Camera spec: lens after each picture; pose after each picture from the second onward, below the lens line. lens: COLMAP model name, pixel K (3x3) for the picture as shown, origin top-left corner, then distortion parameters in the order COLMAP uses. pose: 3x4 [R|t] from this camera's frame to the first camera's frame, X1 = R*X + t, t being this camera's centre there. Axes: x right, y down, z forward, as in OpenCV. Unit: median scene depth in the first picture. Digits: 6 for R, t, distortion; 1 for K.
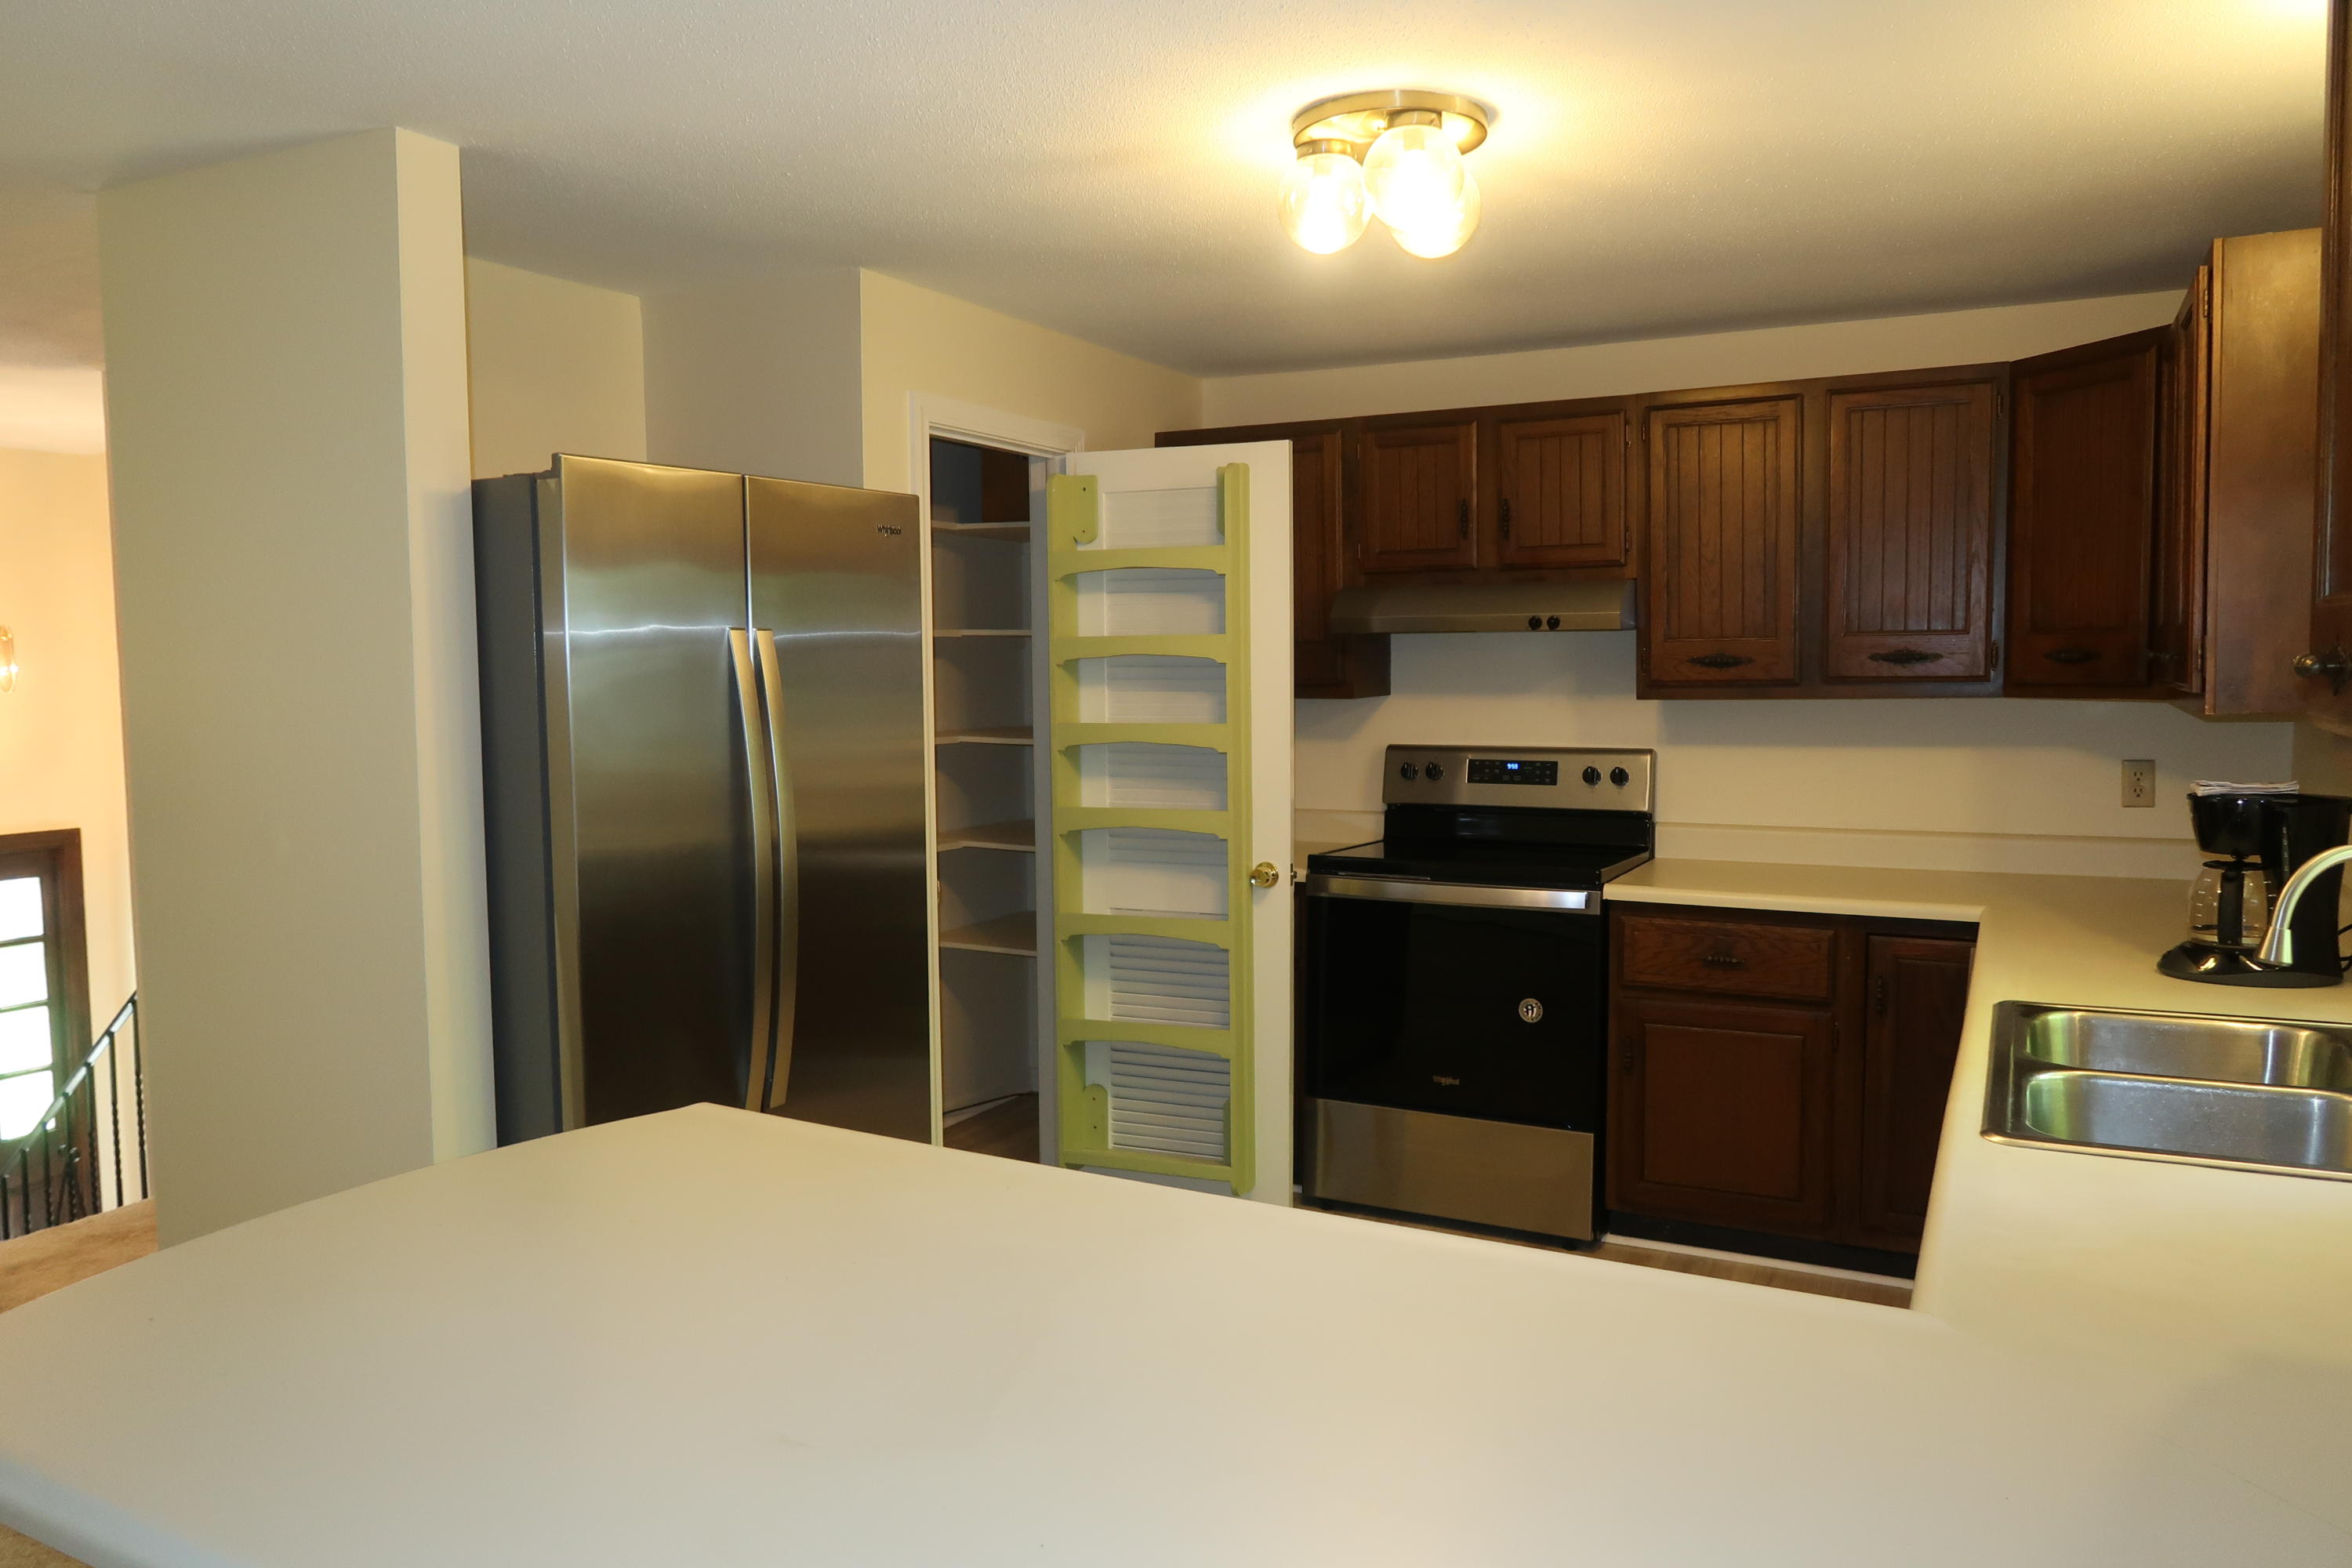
lens RADIAL K [[1660.6, 0, 1176.9], [0, 1660.6, 780.1], [0, 0, 1]] dist [-0.022161, -0.006713]
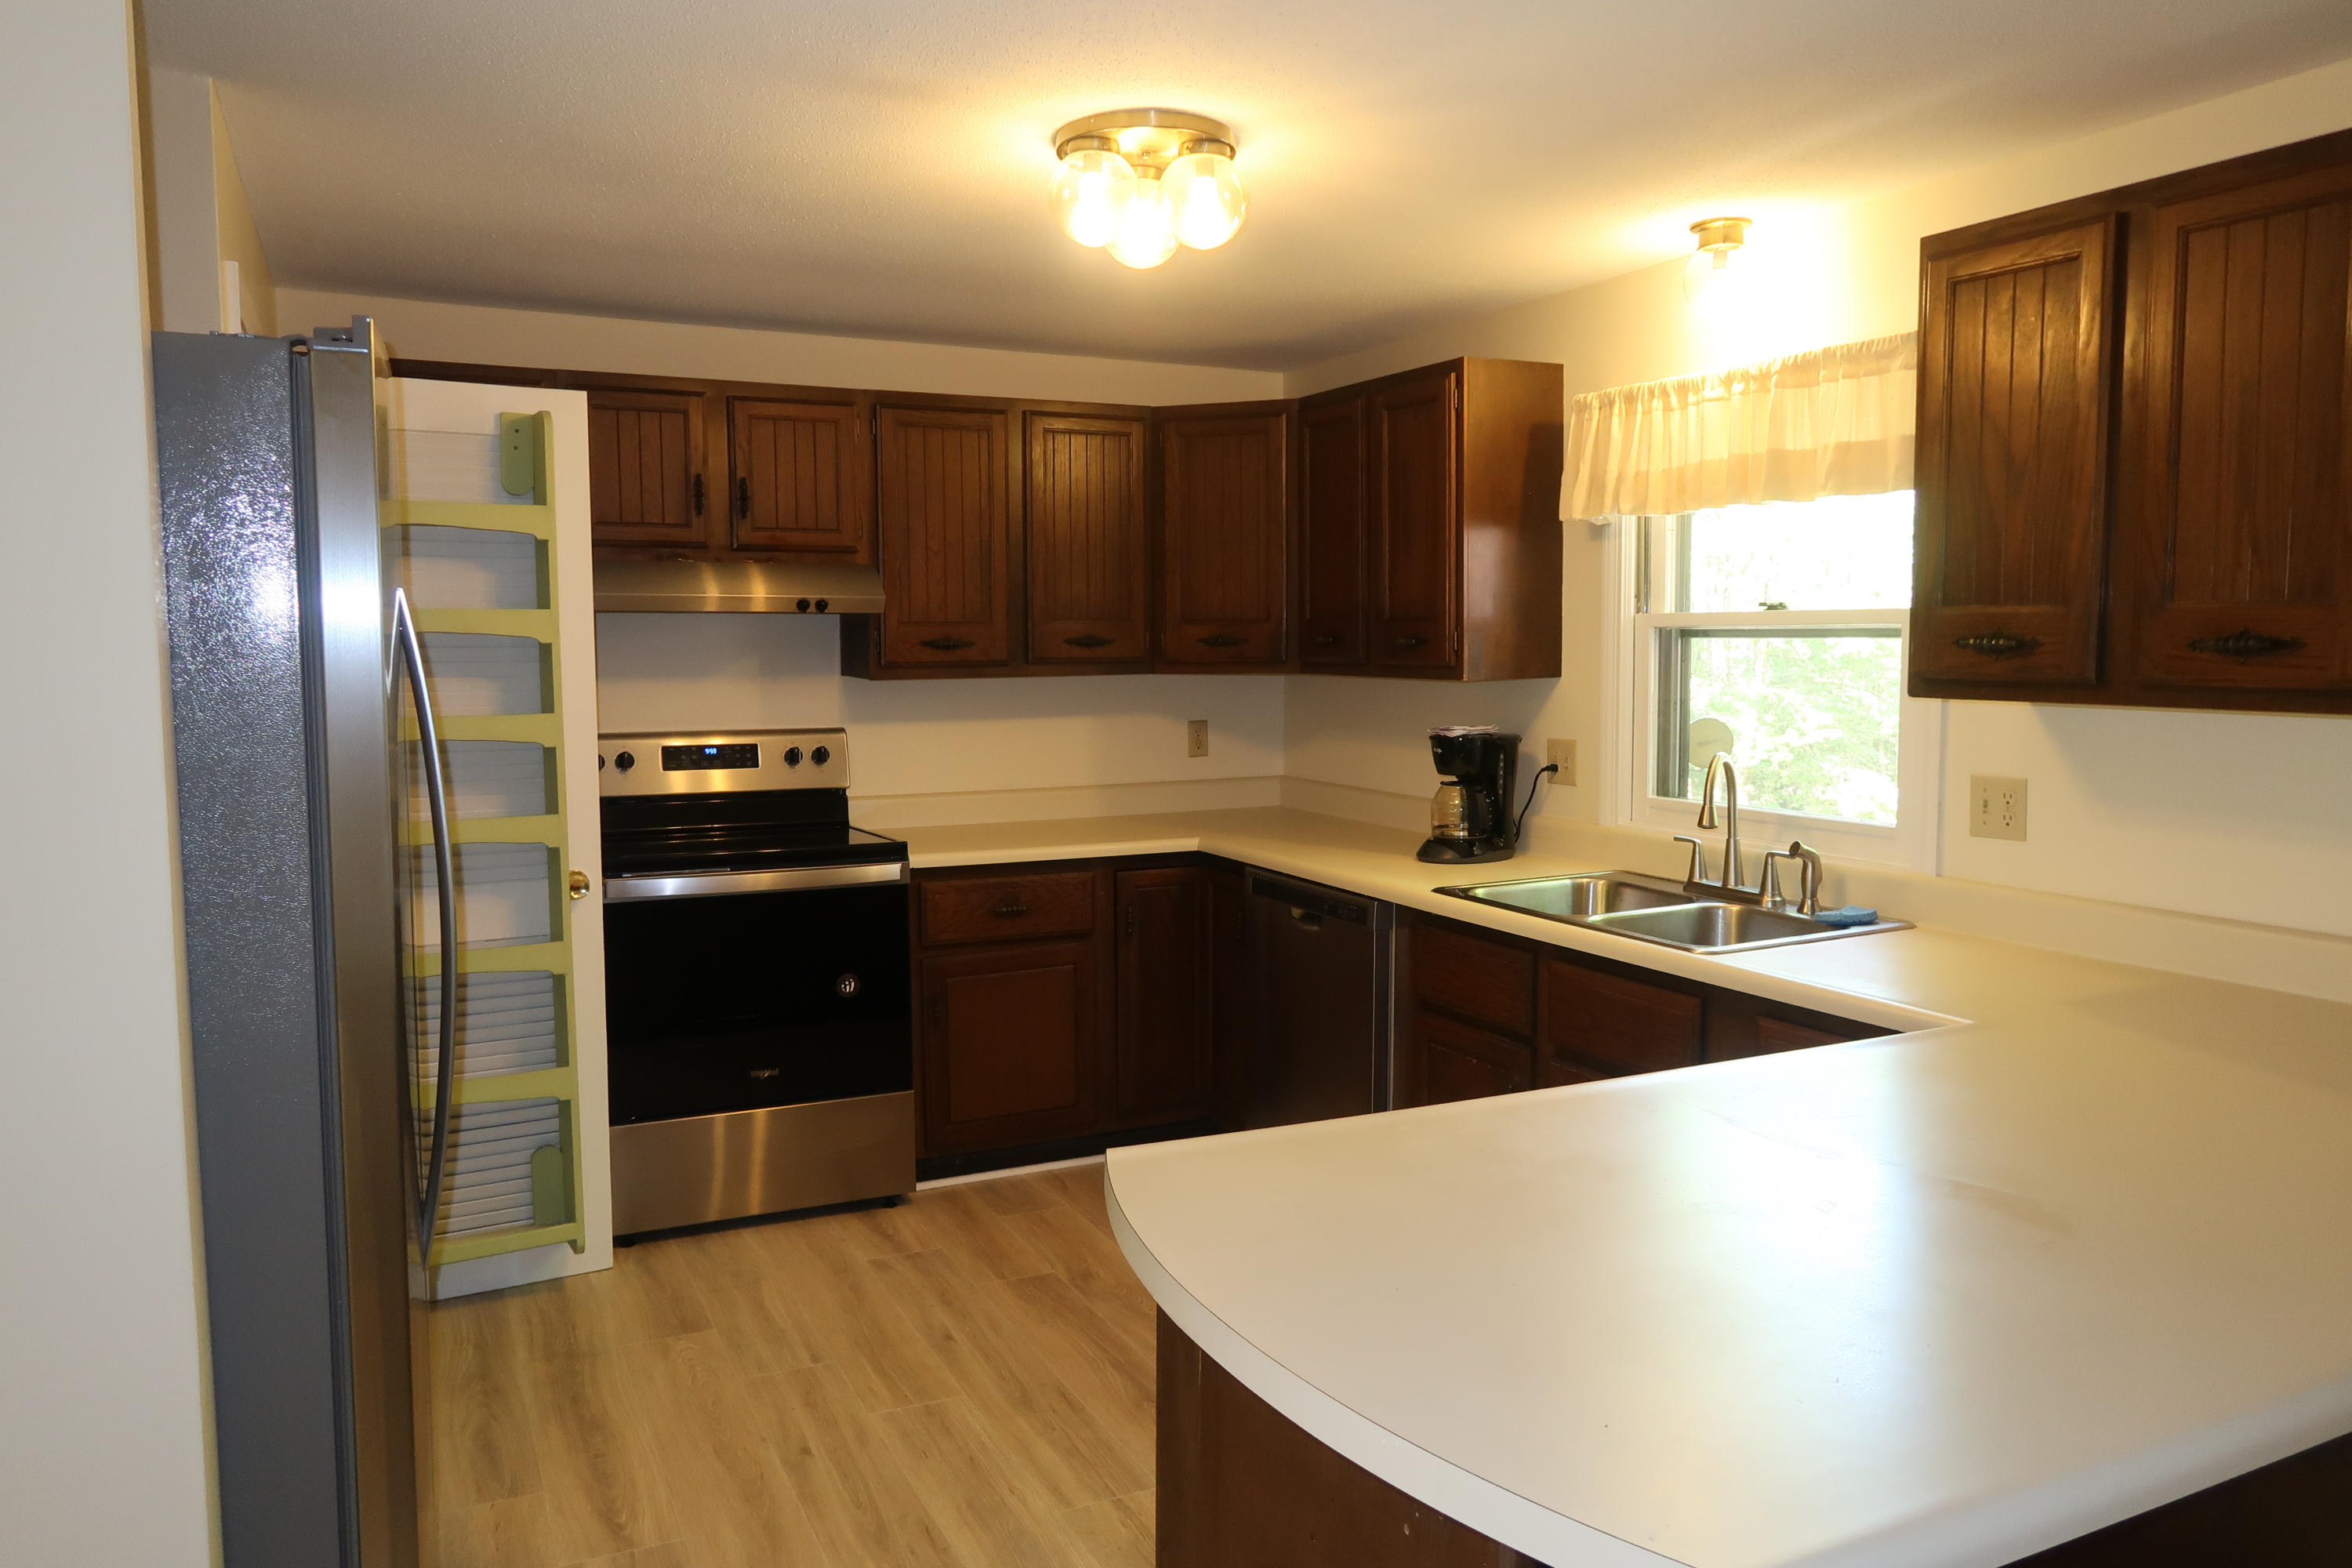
lens RADIAL K [[1660.6, 0, 1186.2], [0, 1660.6, 784.8], [0, 0, 1]] dist [-0.022161, -0.006713]
pose [[0.574583, -0.061428, 0.816138, -0.486525], [0.054495, 0.997838, 0.036738, -0.010156], [-0.816630, 0.023366, 0.576688, 0.235569]]
